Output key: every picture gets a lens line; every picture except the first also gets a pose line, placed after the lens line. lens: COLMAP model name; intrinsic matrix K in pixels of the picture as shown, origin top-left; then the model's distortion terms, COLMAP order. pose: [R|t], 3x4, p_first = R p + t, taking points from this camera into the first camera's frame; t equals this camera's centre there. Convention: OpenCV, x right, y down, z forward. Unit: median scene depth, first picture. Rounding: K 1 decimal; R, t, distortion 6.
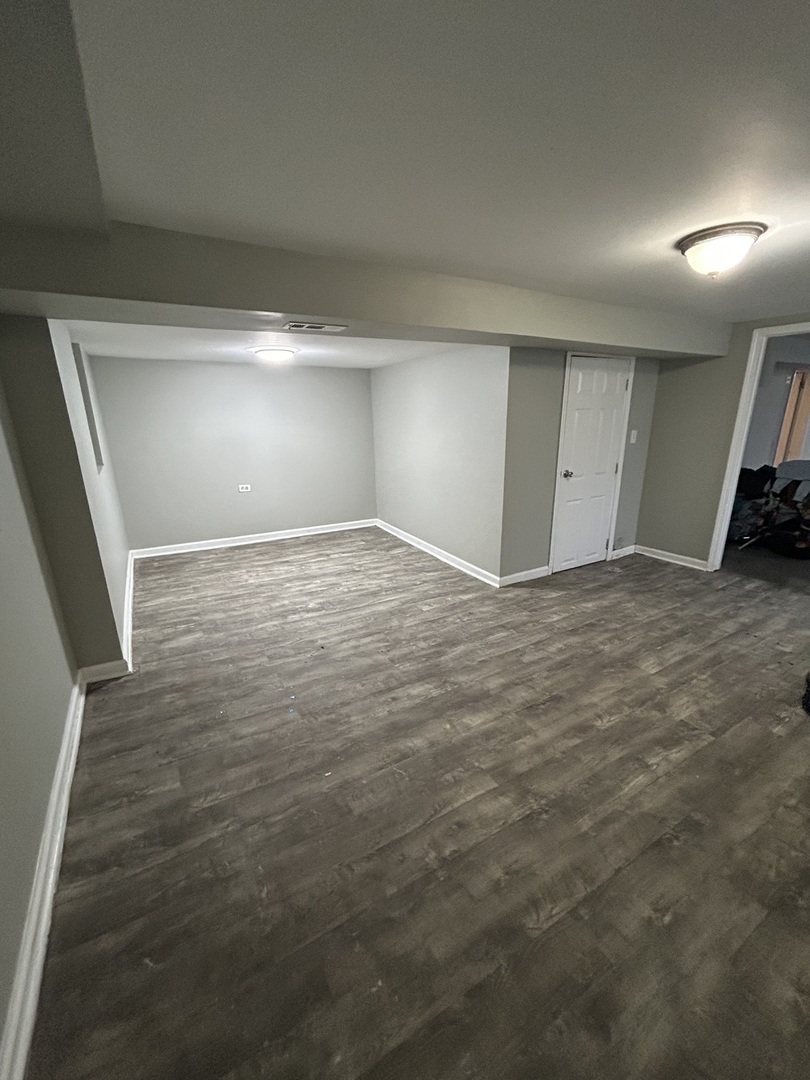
lens RADIAL K [[438.5, 0, 405.3], [0, 438.5, 540.6], [0, 0, 1]] dist [0.001812, 0.001212]
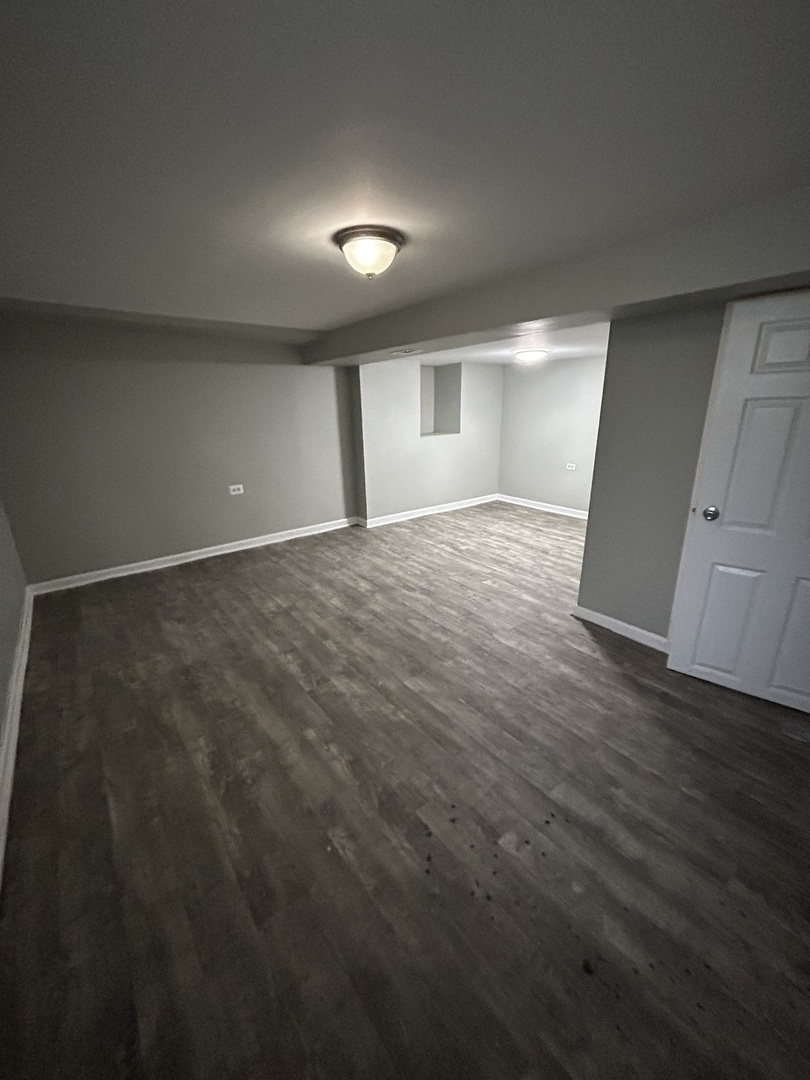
lens RADIAL K [[438.5, 0, 405.2], [0, 438.5, 540.3], [0, 0, 1]] dist [0.001812, 0.001212]
pose [[0.121913, 0.302405, -0.945351, 1.064817], [-0.264761, 0.927852, 0.262664, -0.185130], [0.956577, 0.218270, 0.193182, 0.580281]]
